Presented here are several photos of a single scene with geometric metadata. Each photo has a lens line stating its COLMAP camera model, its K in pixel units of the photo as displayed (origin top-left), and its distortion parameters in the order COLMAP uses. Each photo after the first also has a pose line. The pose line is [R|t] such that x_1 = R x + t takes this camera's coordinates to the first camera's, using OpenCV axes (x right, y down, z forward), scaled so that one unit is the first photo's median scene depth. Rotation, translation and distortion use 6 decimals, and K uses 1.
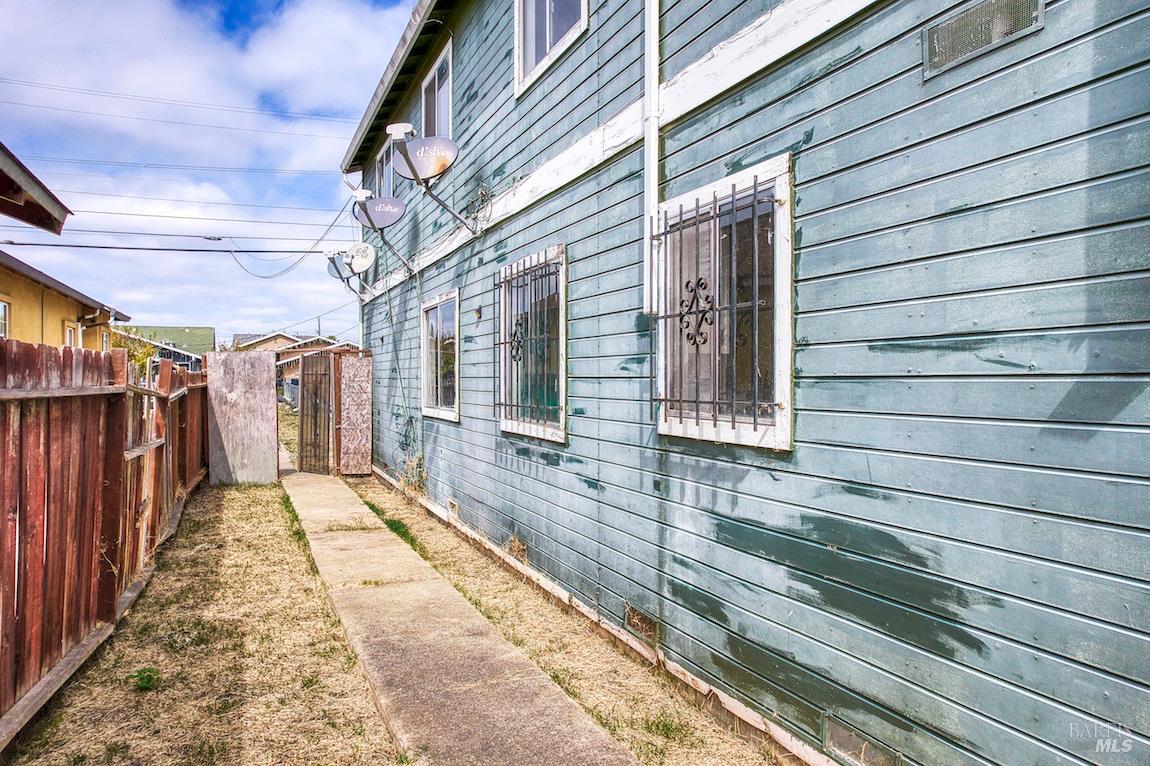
lens RADIAL K [[741.6, 0, 539.3], [0, 741.6, 361.4], [0, 0, 1]] dist [-0.057654, 0.035992]
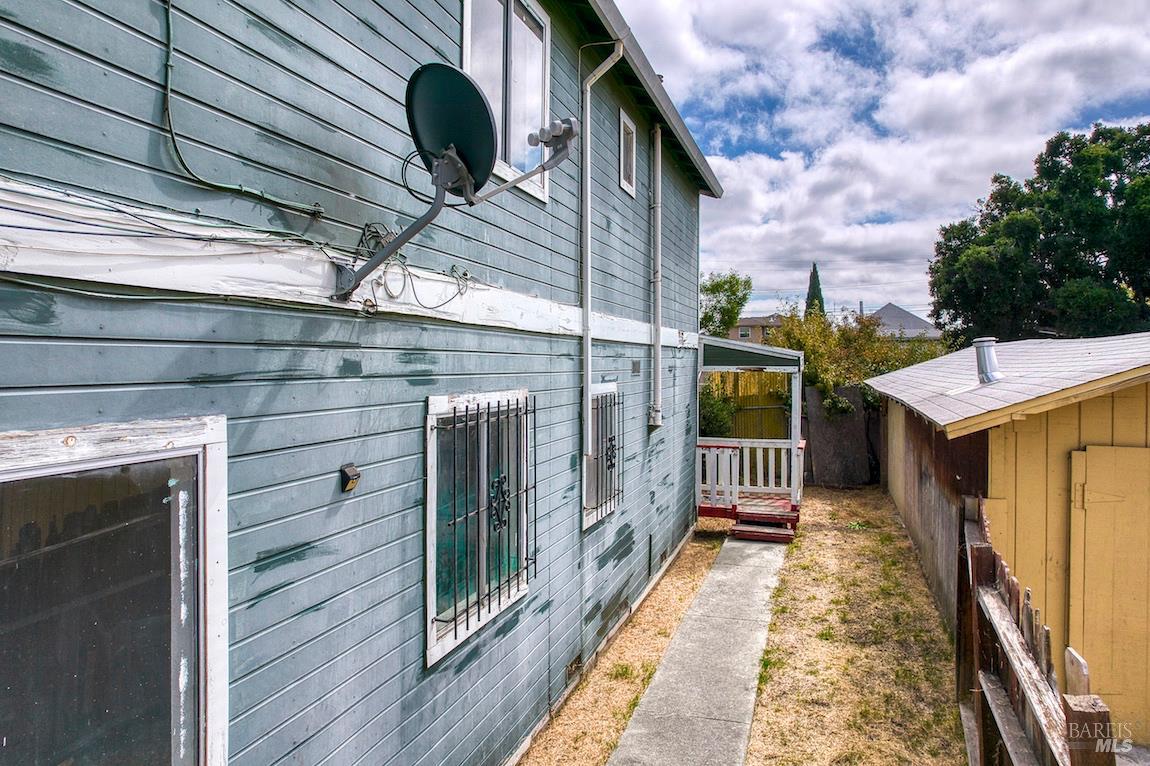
lens RADIAL K [[741.6, 0, 539.3], [0, 741.6, 361.4], [0, 0, 1]] dist [-0.057654, 0.035992]
pose [[-0.733052, -0.008169, 0.680124, -0.617533], [-0.022889, 0.999658, -0.012664, -0.177005], [-0.679787, -0.024851, -0.732988, 1.635645]]
